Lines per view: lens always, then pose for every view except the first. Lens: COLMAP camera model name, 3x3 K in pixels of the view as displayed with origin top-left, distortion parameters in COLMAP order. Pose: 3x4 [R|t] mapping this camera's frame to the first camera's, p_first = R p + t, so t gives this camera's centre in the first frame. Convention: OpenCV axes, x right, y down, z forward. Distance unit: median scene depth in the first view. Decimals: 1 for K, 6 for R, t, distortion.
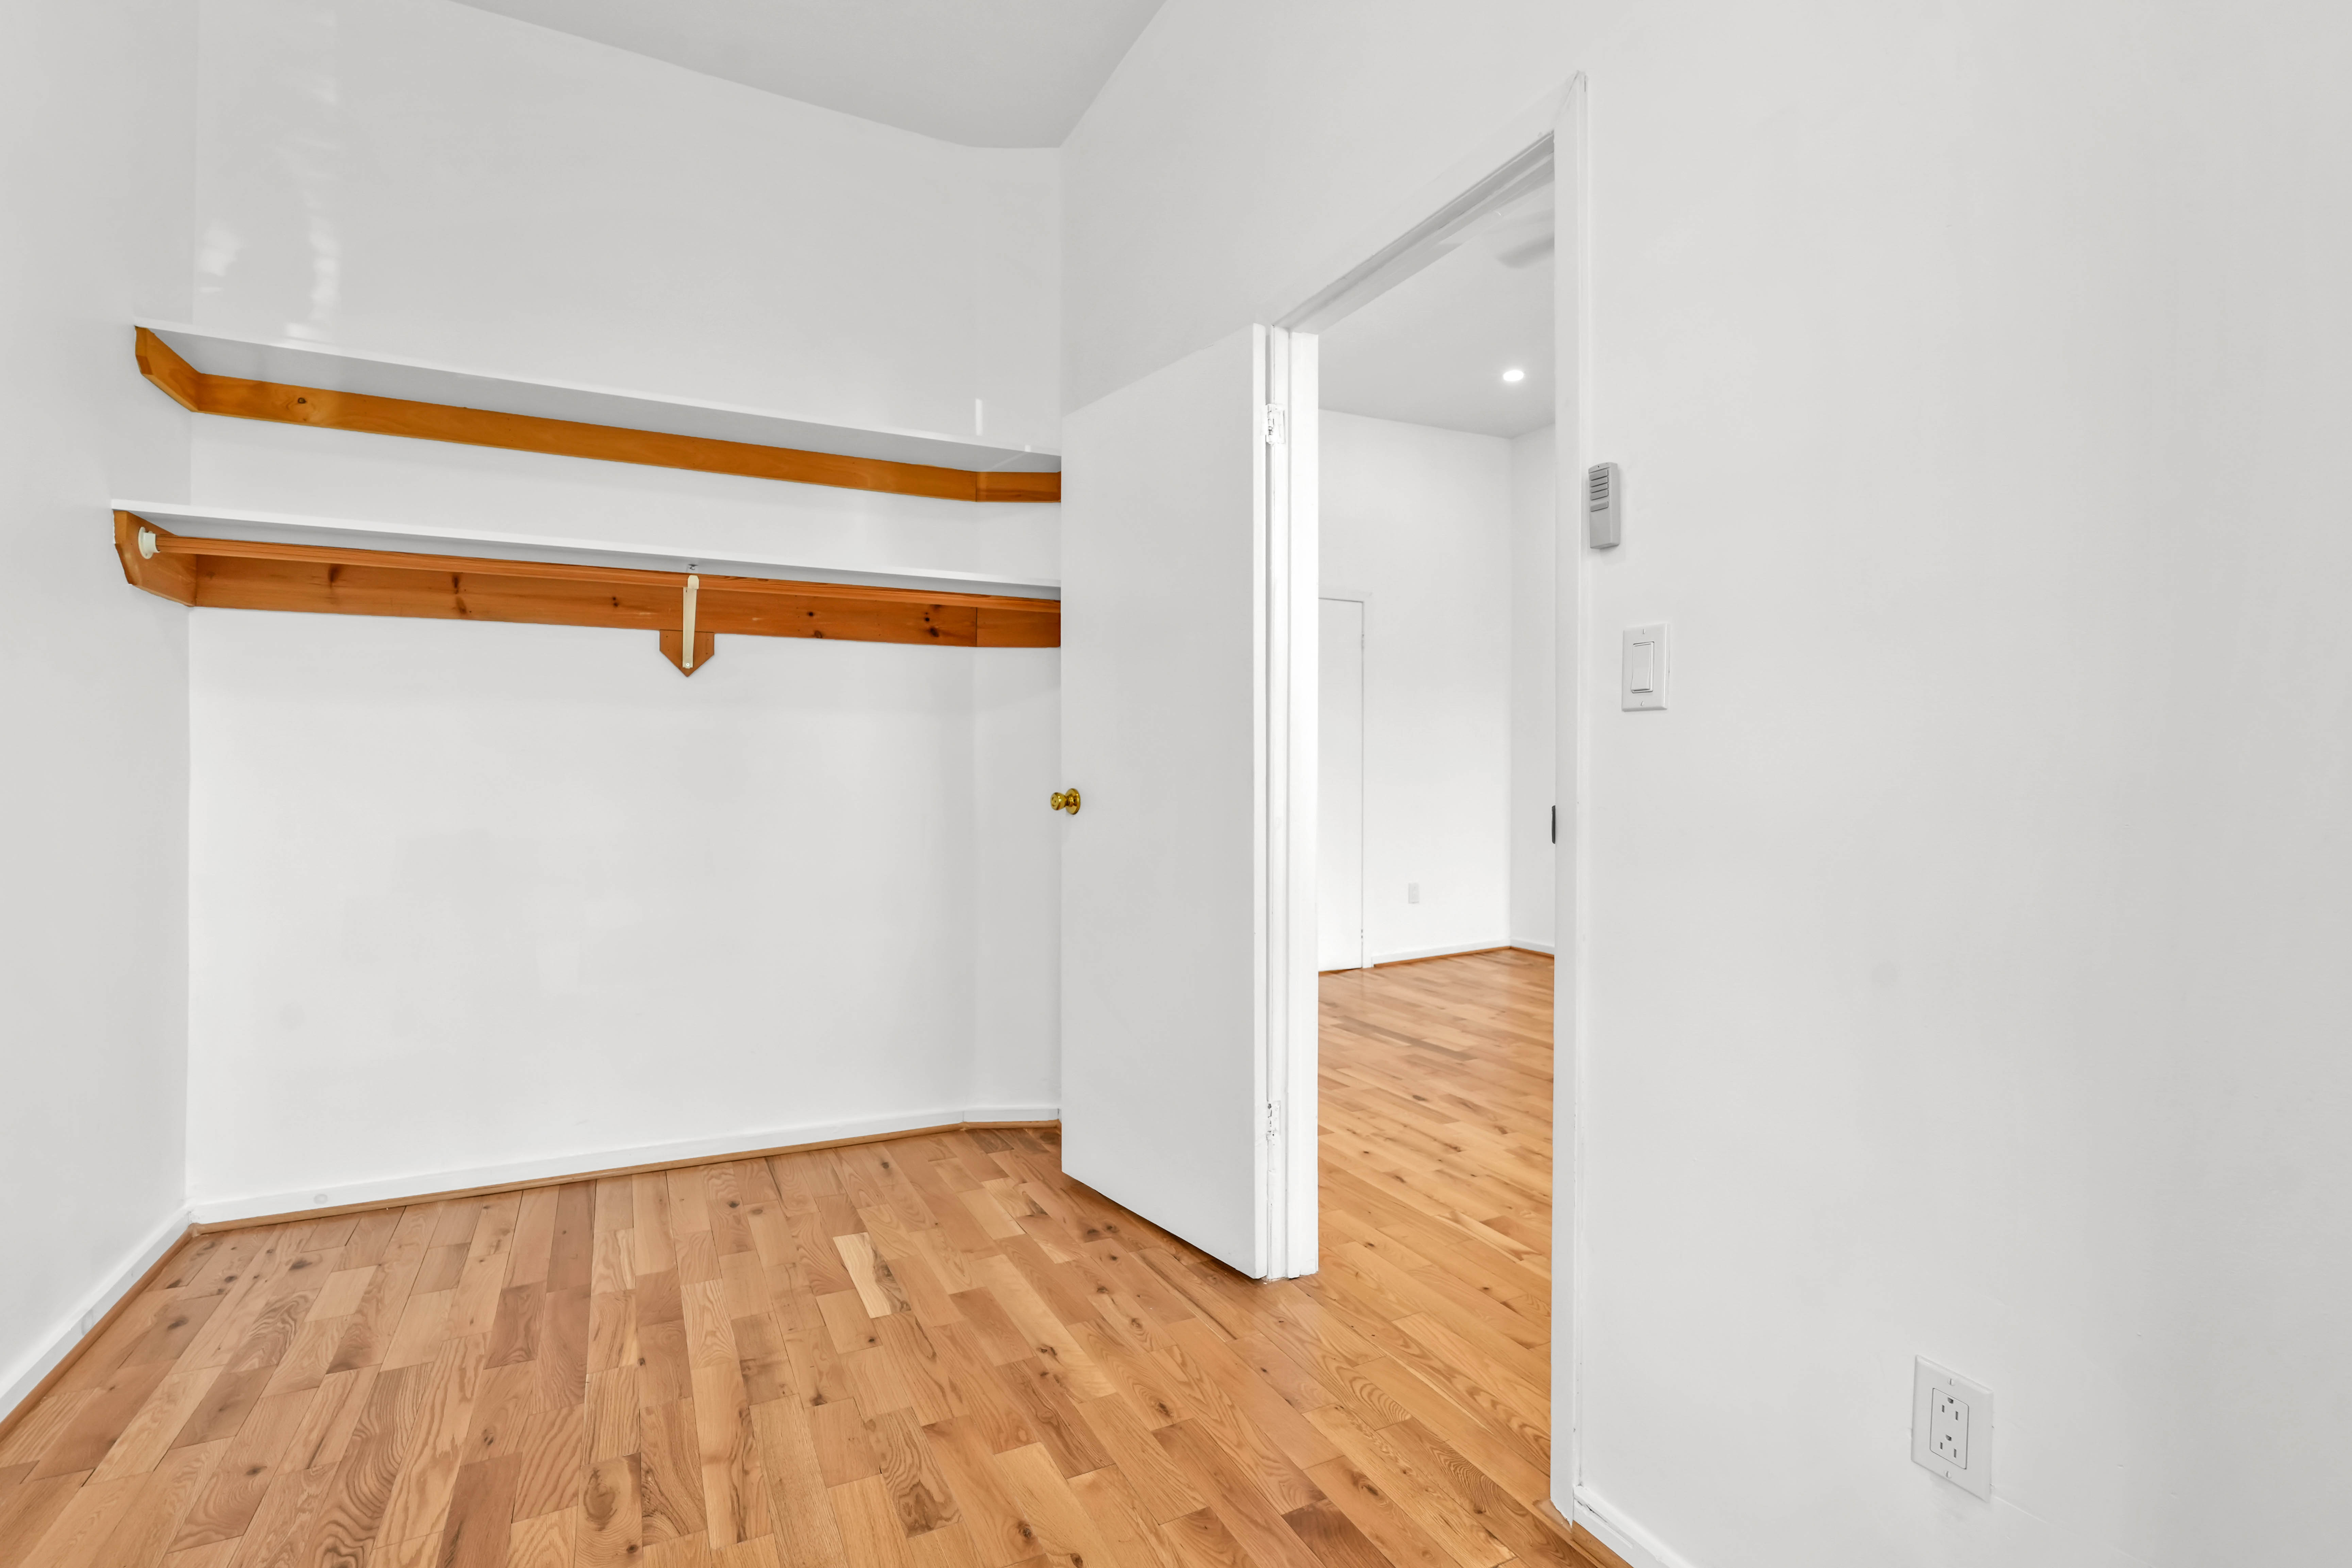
lens RADIAL K [[1065.6, 0, 1148.9], [0, 1065.6, 772.6], [0, 0, 1]] dist [-0.012537, 0.005849]
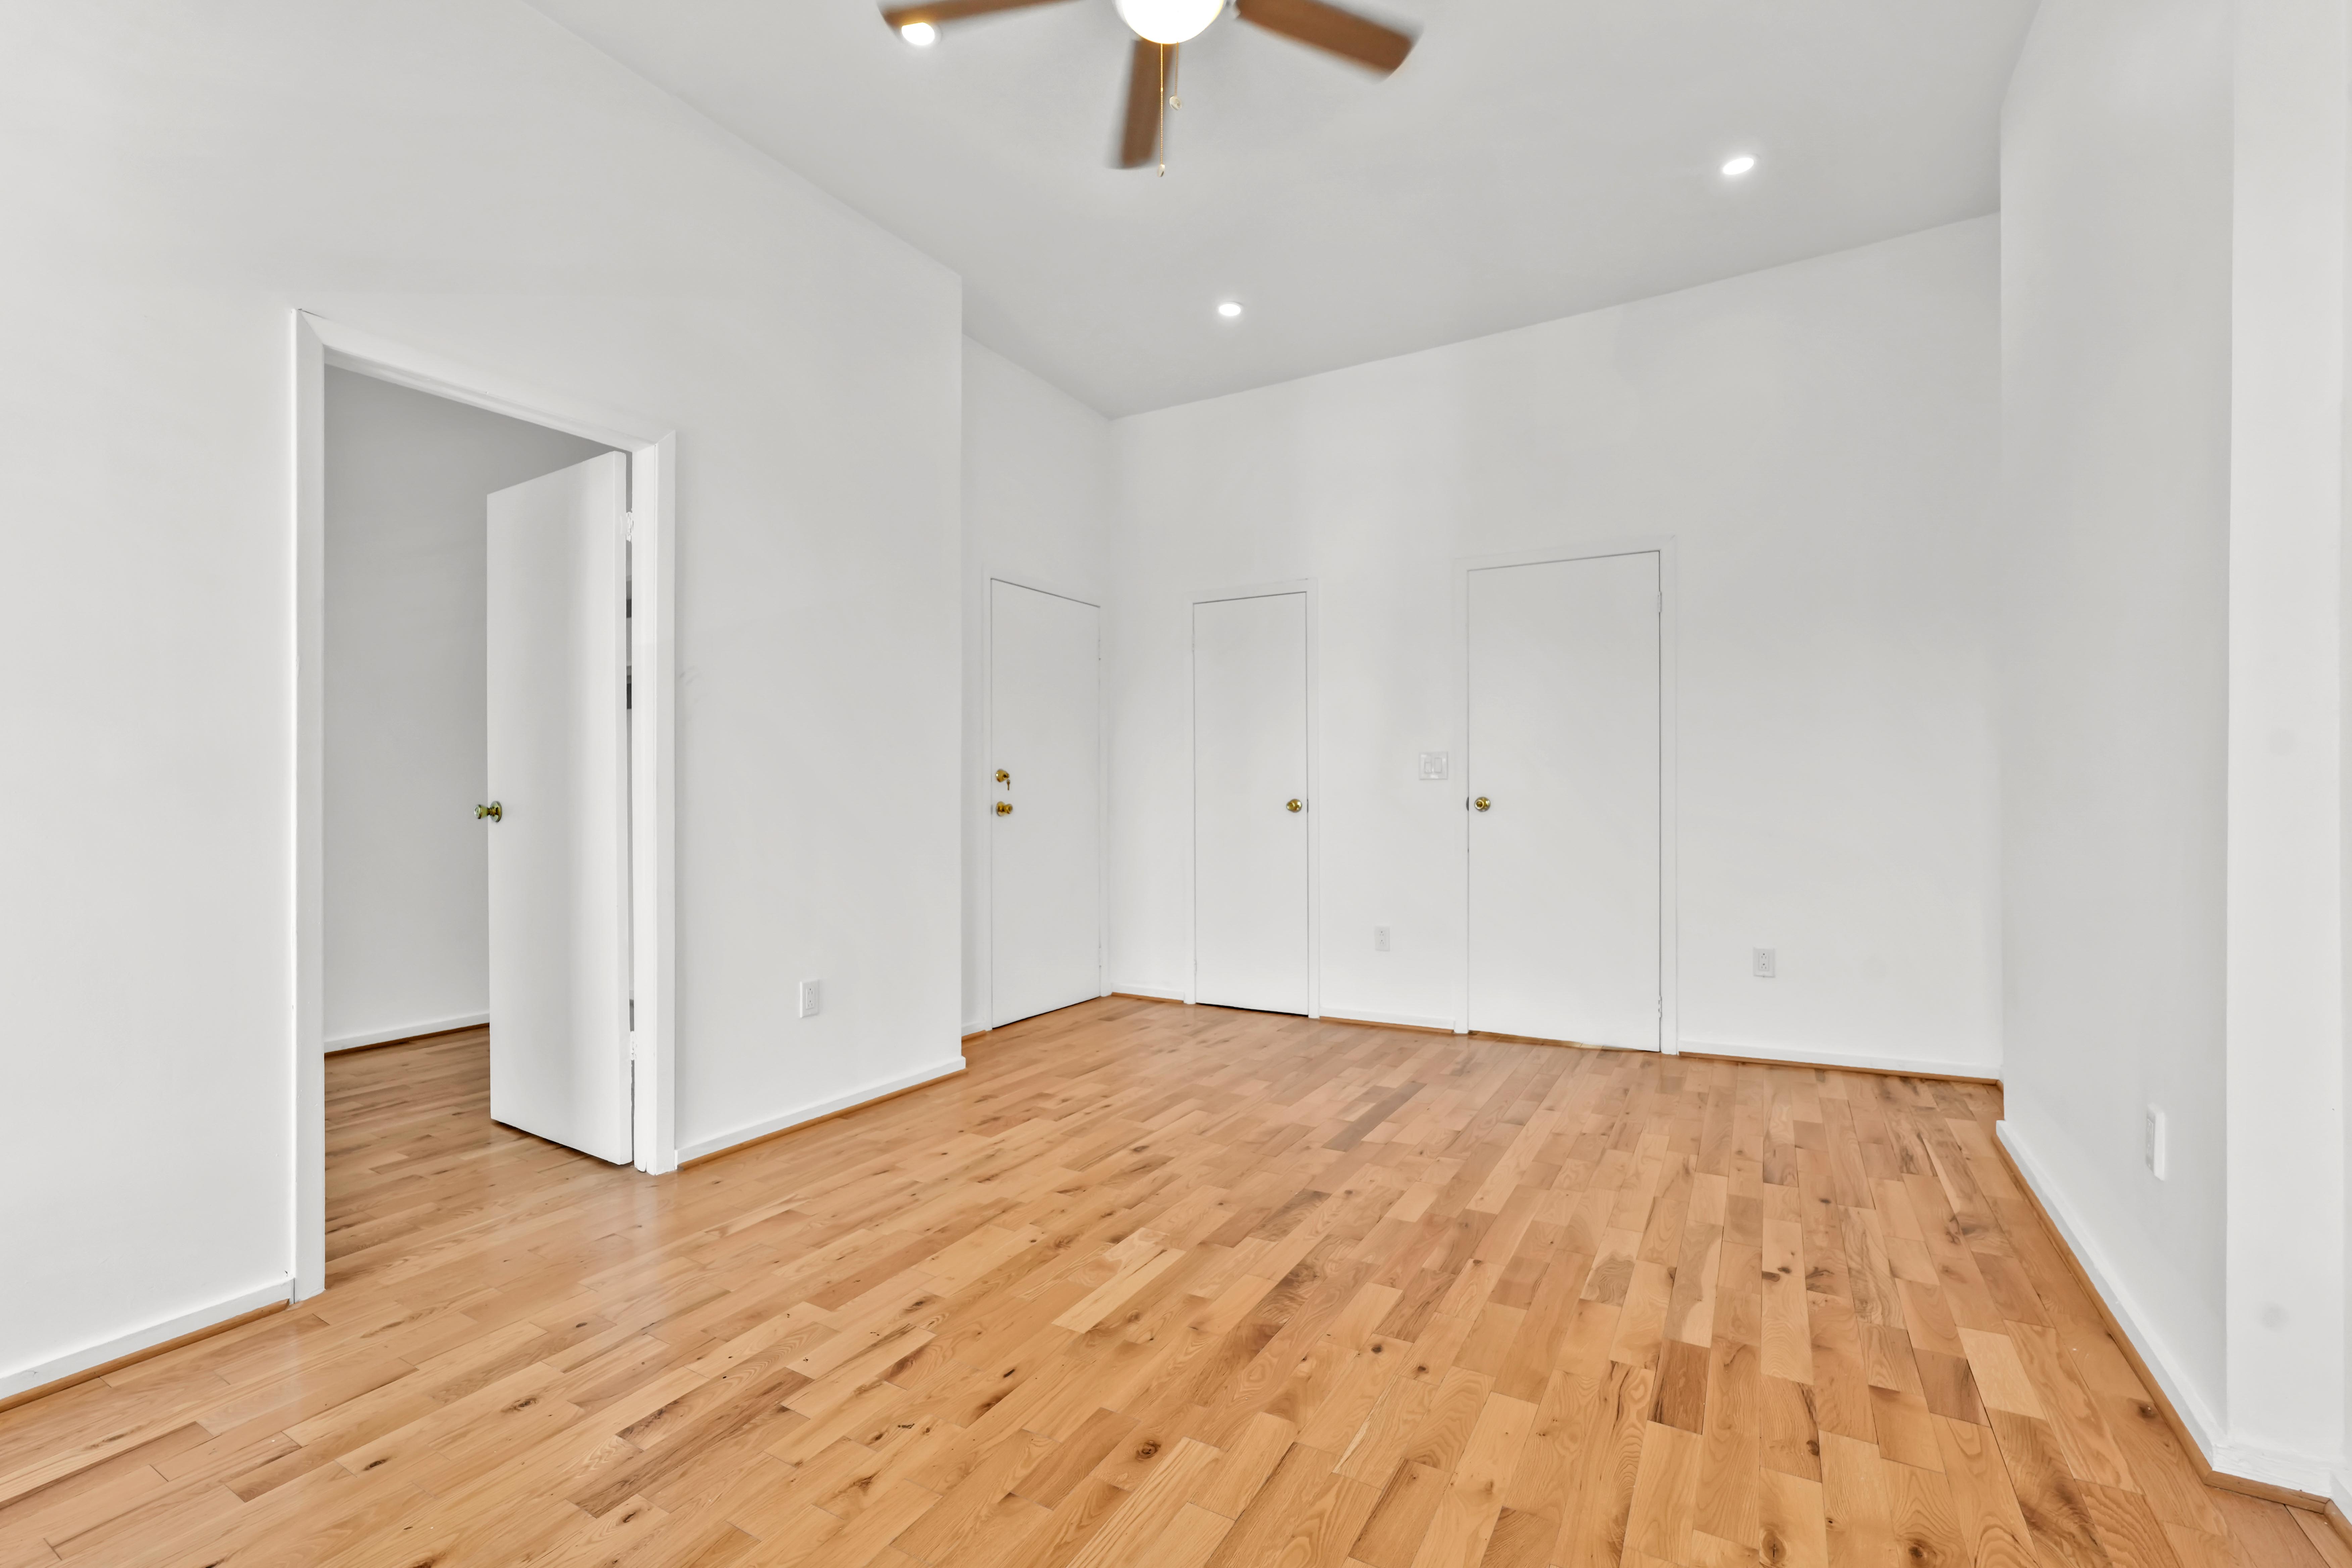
lens RADIAL K [[1045.0, 0, 1178.6], [0, 1045.0, 793.4], [0, 0, 1]] dist [-0.020438, 0.011978]
pose [[0.547293, 0.006785, -0.836914, 1.022175], [-0.000249, 0.999968, 0.007944, 0.000181], [0.836941, -0.004139, 0.547277, 0.559138]]
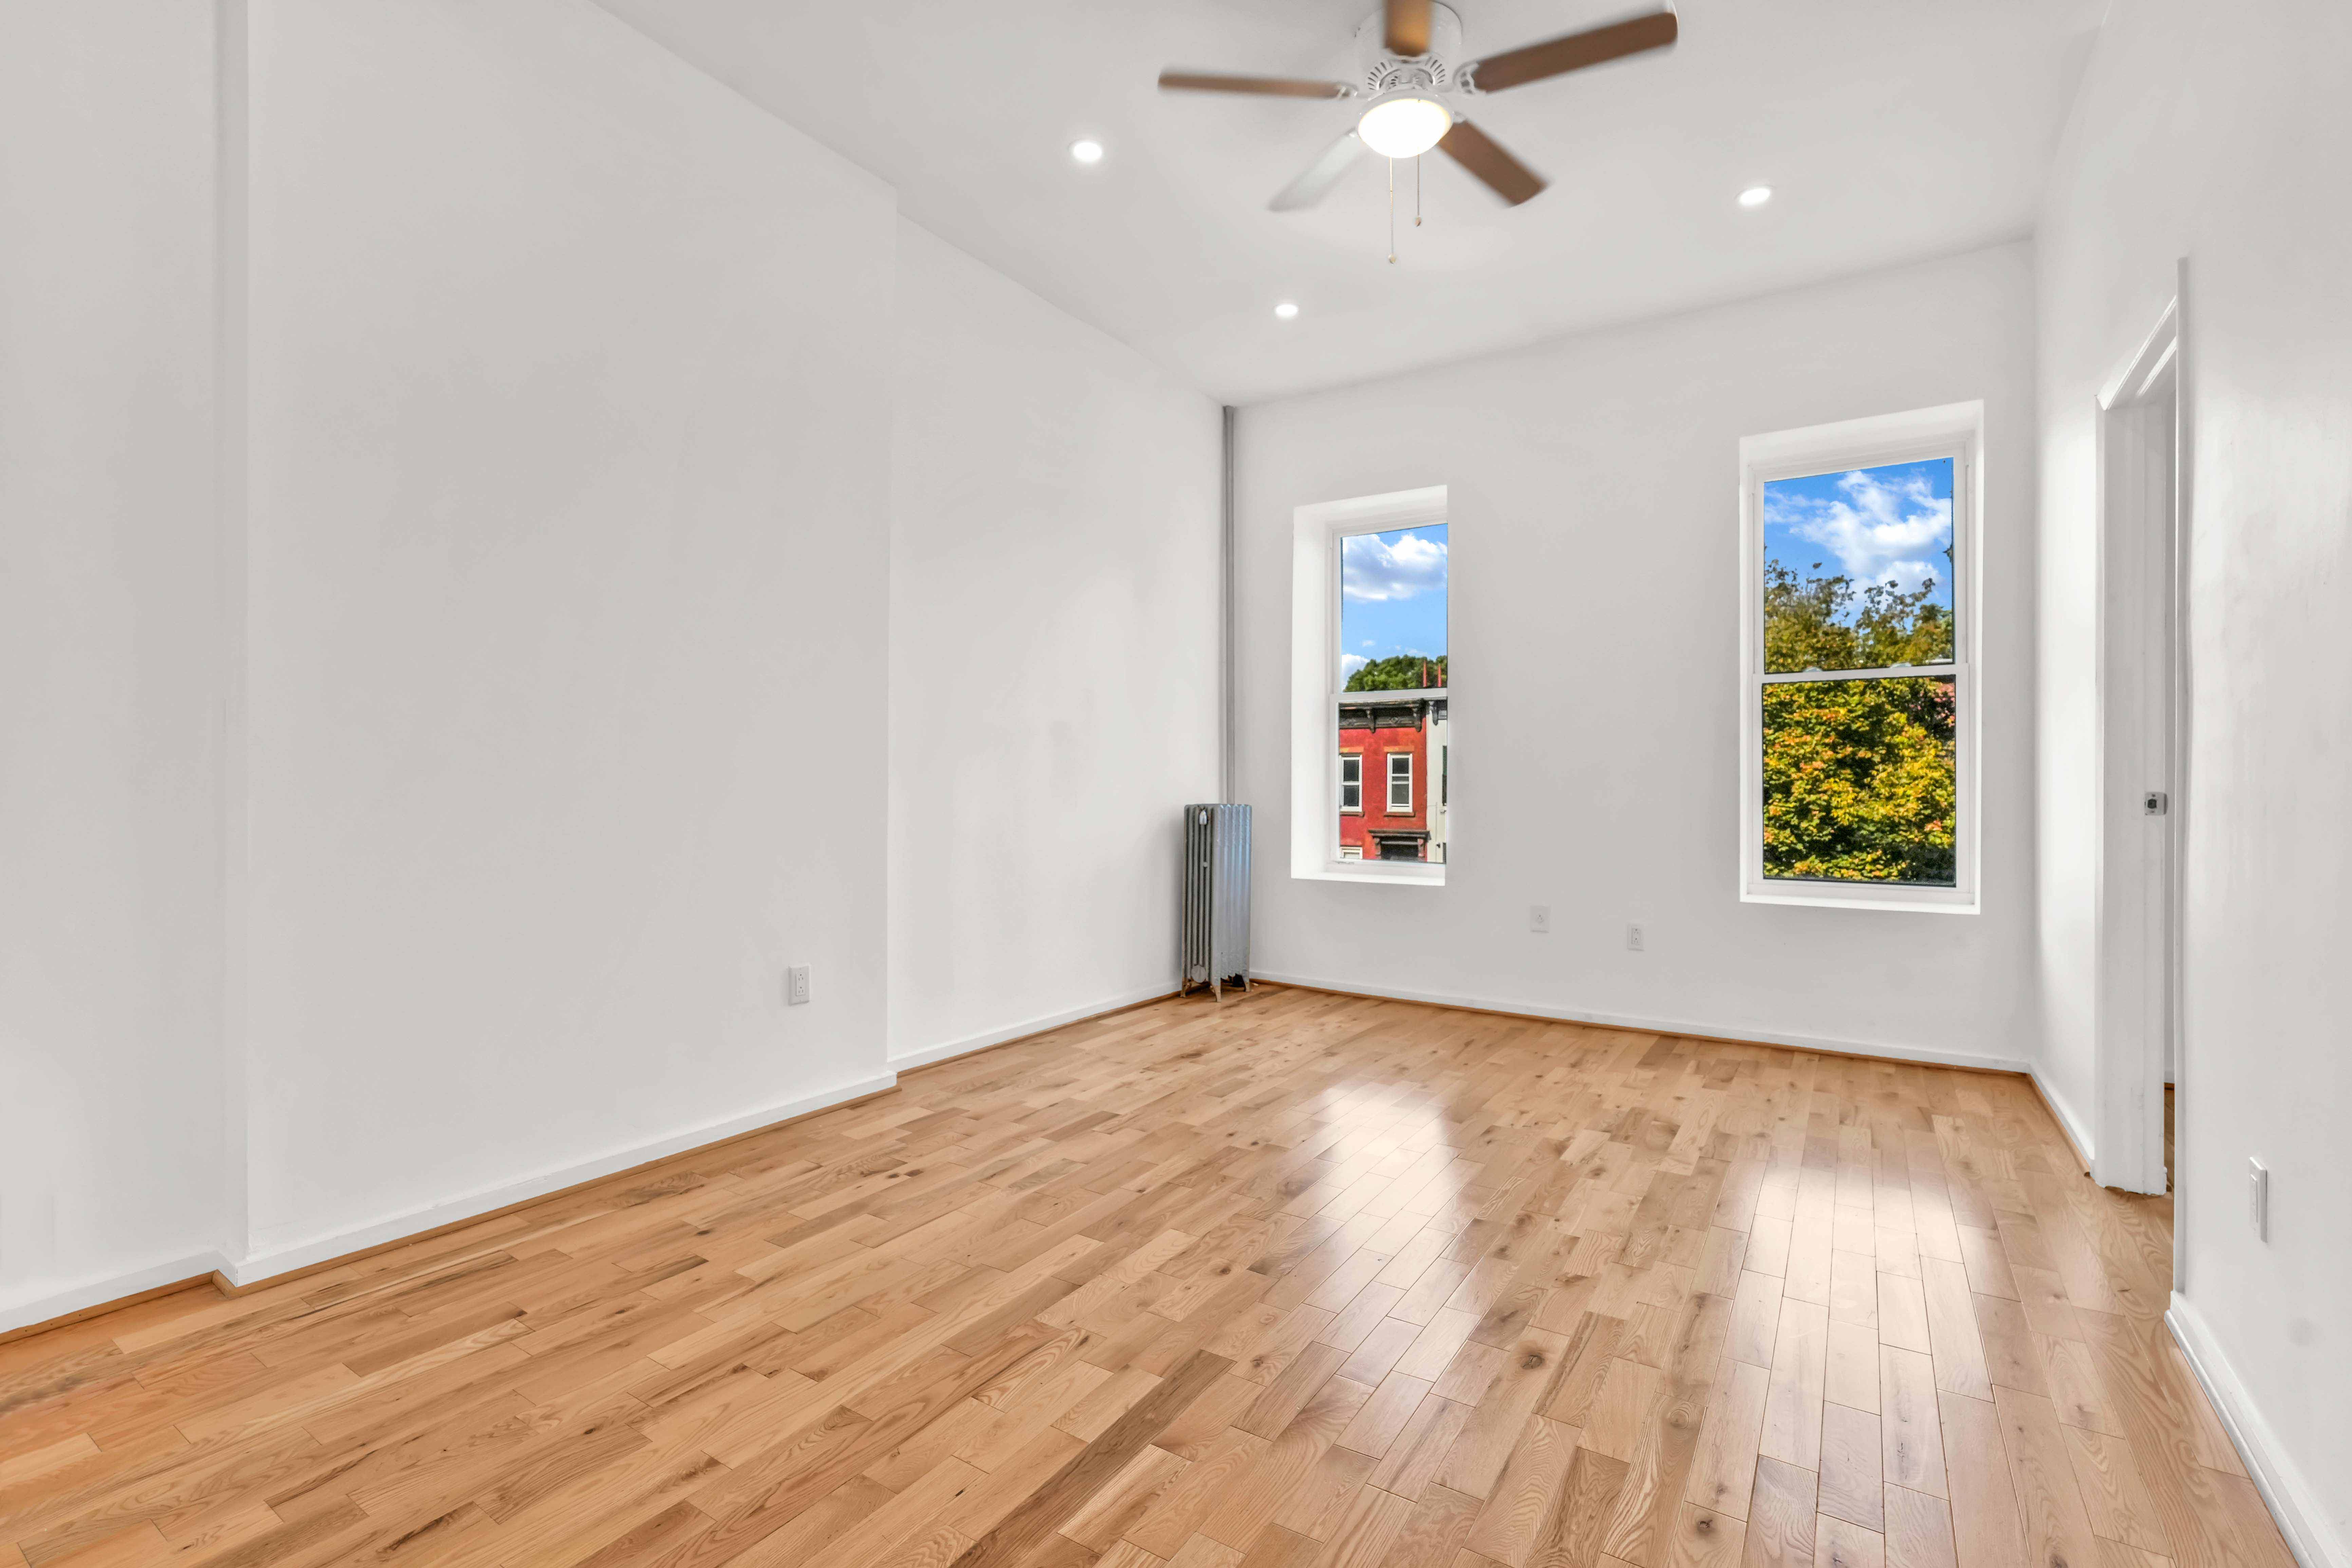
lens RADIAL K [[1045.0, 0, 1178.6], [0, 1045.0, 793.4], [0, 0, 1]] dist [-0.020438, 0.011978]
pose [[-0.499992, -0.009385, 0.865979, -0.119418], [-0.001494, 0.999949, 0.009975, 0.006842], [-0.866029, 0.003694, -0.499981, 1.454379]]
